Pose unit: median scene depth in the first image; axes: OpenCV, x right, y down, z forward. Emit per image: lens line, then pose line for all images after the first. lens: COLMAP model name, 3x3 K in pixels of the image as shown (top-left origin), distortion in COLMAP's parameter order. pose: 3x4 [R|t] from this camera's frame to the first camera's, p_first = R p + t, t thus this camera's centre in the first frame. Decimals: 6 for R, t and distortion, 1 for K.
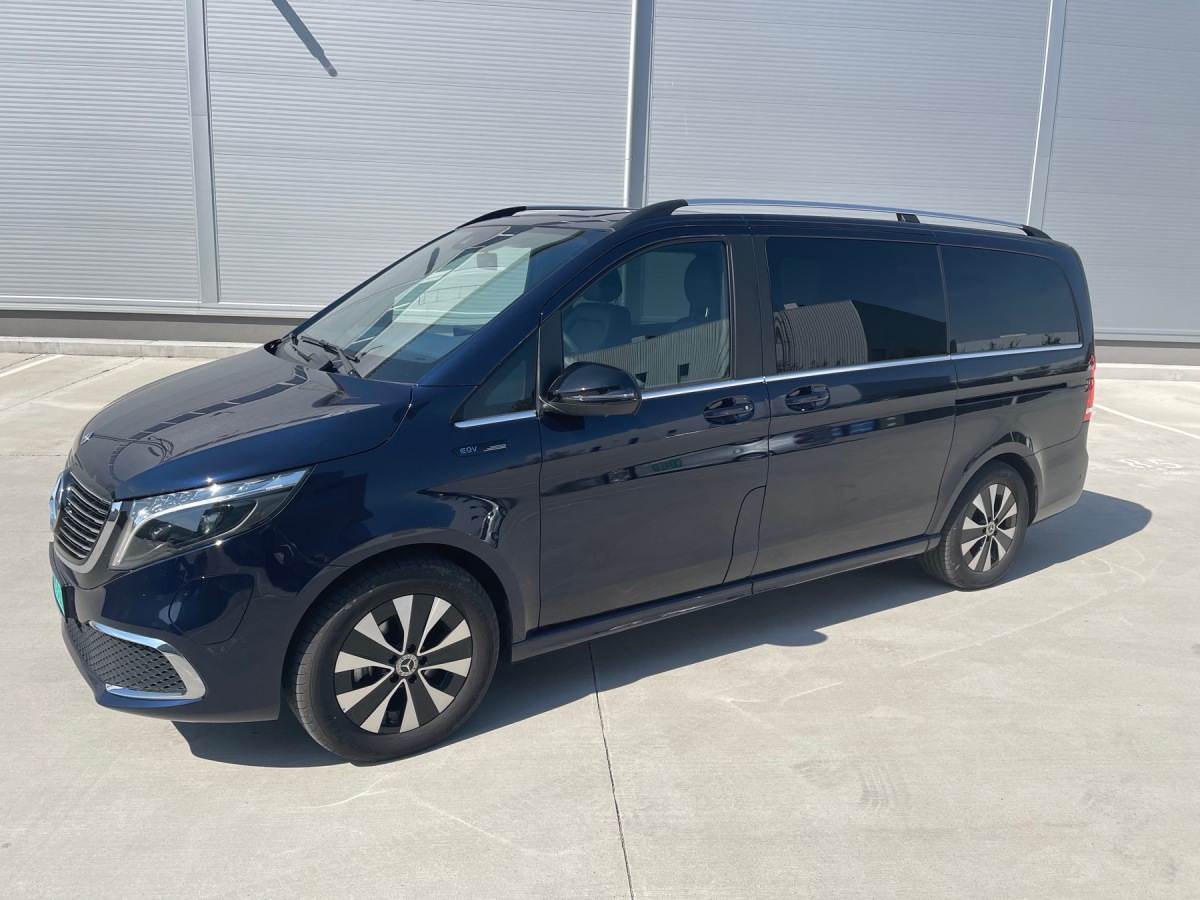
lens RADIAL K [[880.9, 0, 596.3], [0, 880.9, 445.0], [0, 0, 1]] dist [0.061731, -0.063845]
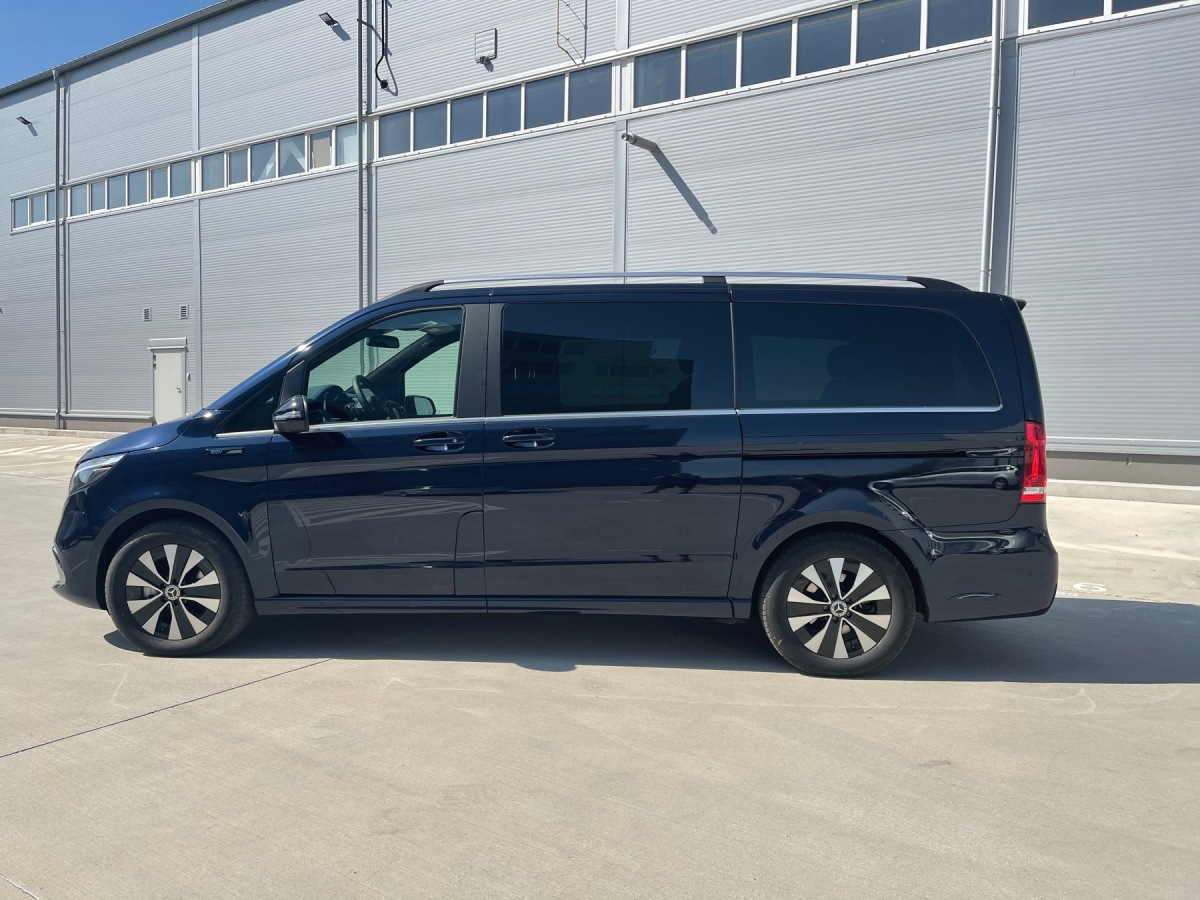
lens RADIAL K [[880.9, 0, 596.3], [0, 880.9, 445.0], [0, 0, 1]] dist [0.061731, -0.063845]
pose [[0.786216, 0.004729, -0.617933, 1.271153], [-0.108807, 0.985407, -0.130897, 0.120329], [0.608297, 0.170149, 0.775258, 0.220938]]
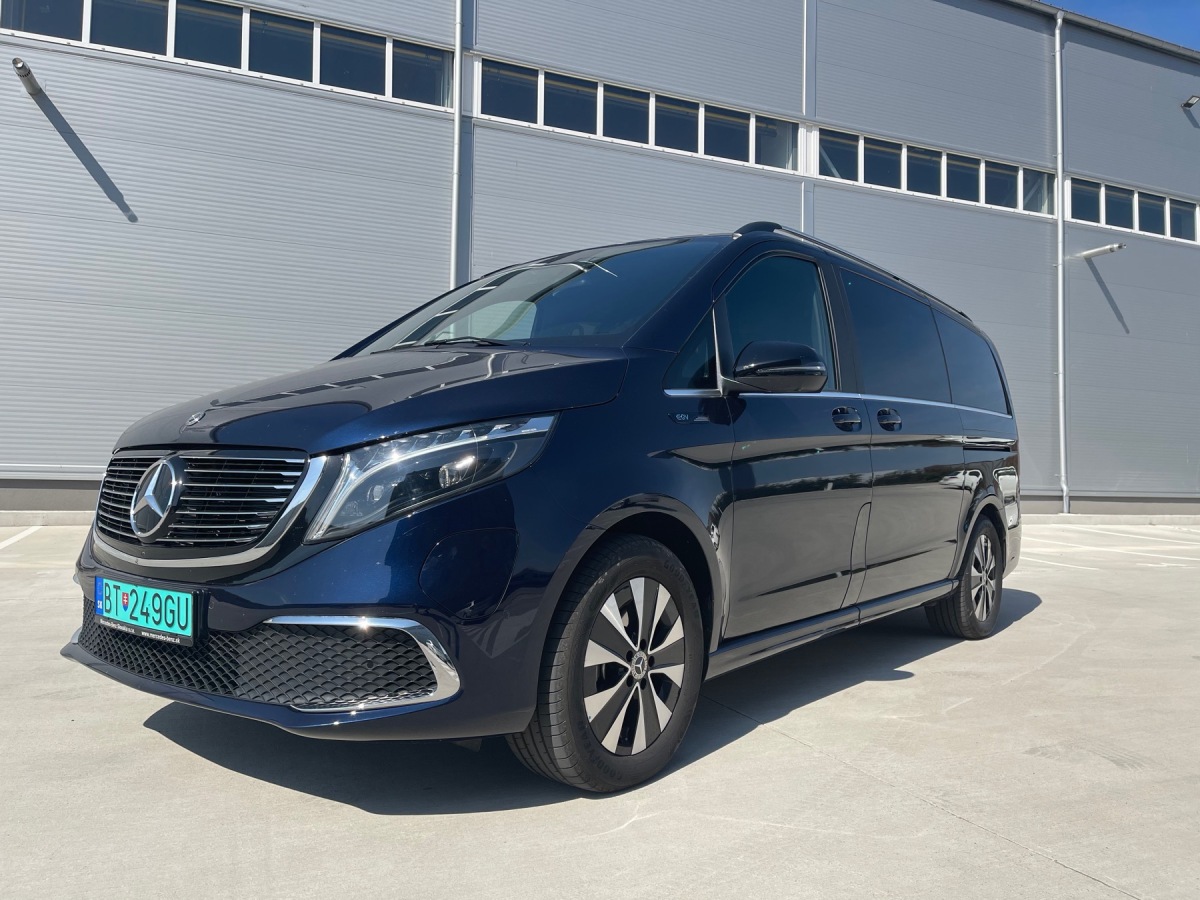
lens RADIAL K [[886.6, 0, 587.6], [0, 886.6, 450.8], [0, 0, 1]] dist [0.078442, -0.101157]
pose [[0.955582, -0.005042, 0.294682, -0.502114], [0.071068, 0.974292, -0.213787, 0.225045], [-0.286029, 0.225233, 0.931374, 0.182716]]
